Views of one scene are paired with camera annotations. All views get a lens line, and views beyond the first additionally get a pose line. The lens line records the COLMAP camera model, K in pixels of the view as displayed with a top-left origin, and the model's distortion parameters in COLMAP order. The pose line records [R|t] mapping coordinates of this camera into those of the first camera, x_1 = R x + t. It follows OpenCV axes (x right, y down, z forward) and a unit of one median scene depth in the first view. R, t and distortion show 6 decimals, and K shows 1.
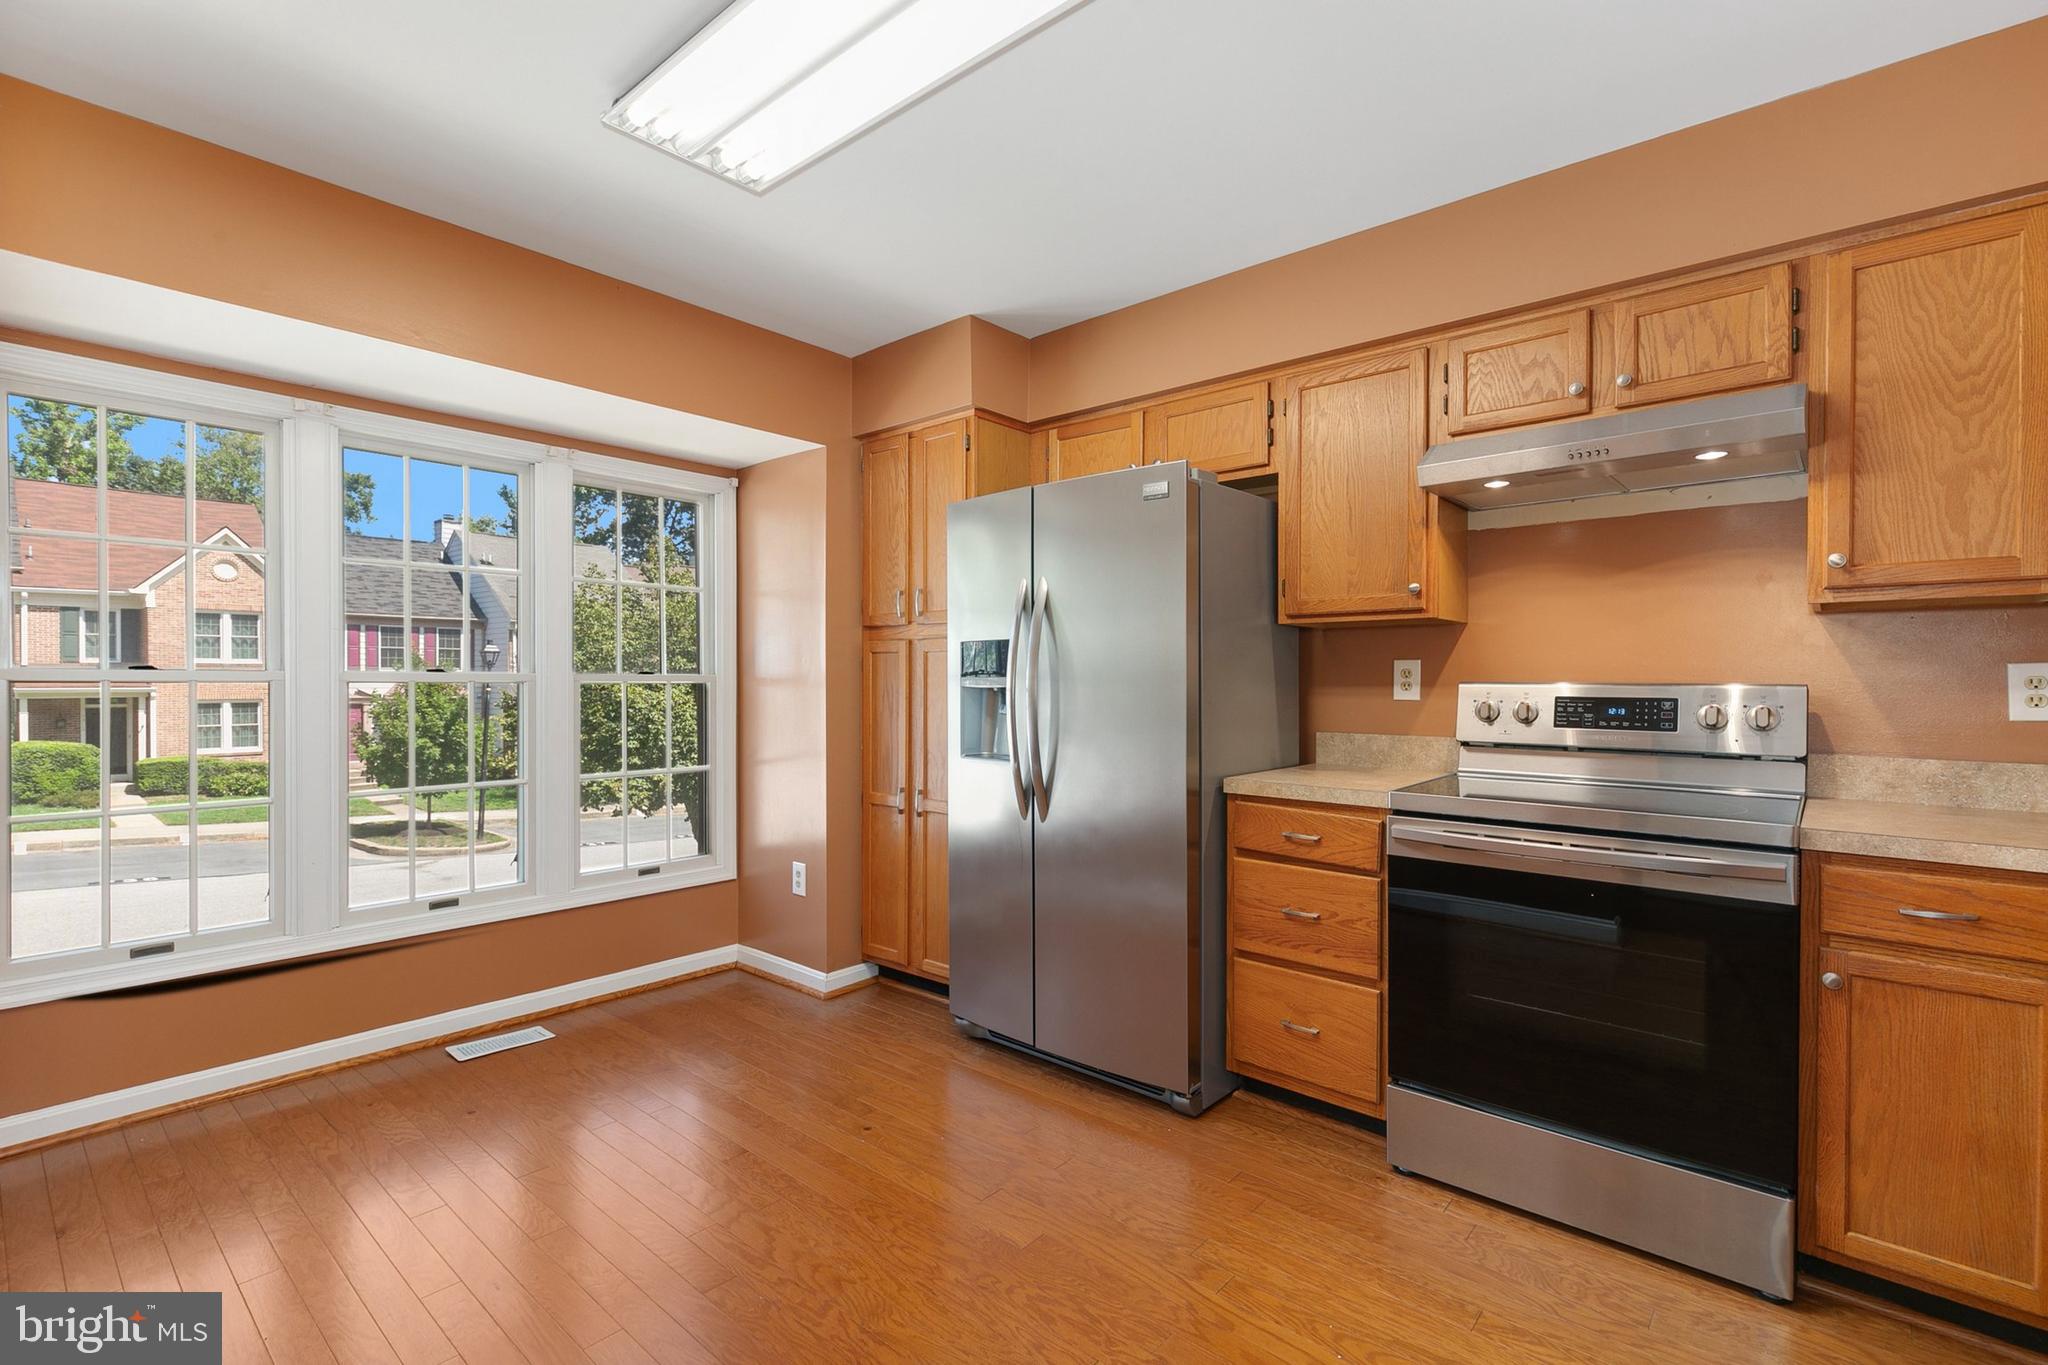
lens RADIAL K [[934.5, 0, 1019.5], [0, 934.5, 683.9], [0, 0, 1]] dist [0.008081, -0.001283]
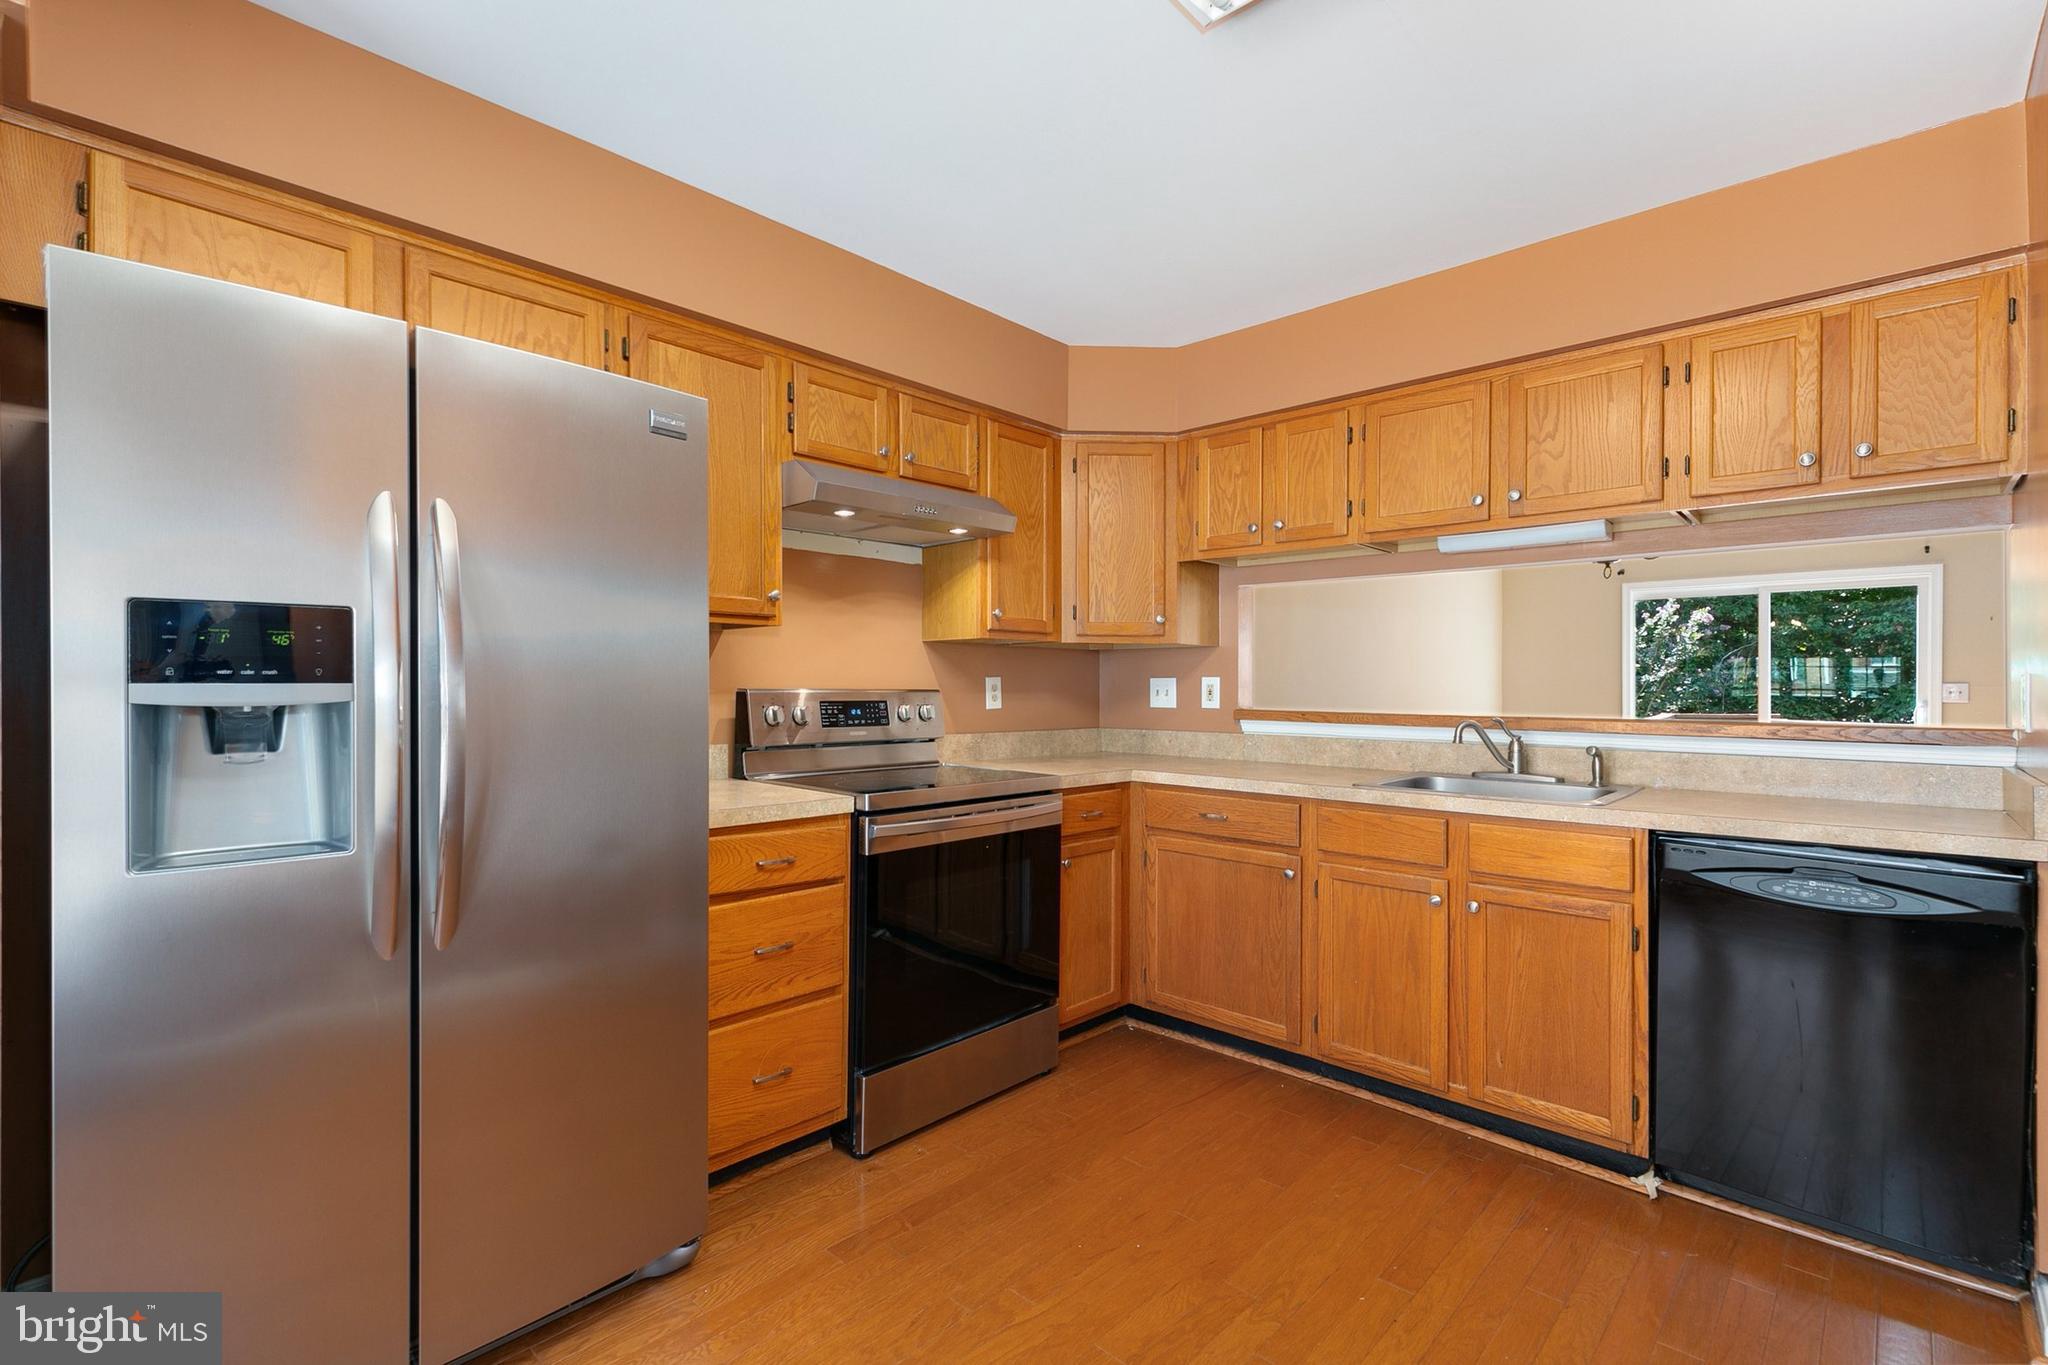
lens RADIAL K [[923.1, 0, 1023.1], [0, 923.1, 686.9], [0, 0, 1]] dist [0.007635, -0.001244]
pose [[0.033637, -0.002553, 0.999431, -0.554961], [0.002420, 0.999994, 0.002473, -0.006188], [-0.999431, 0.002335, 0.033643, 0.703994]]
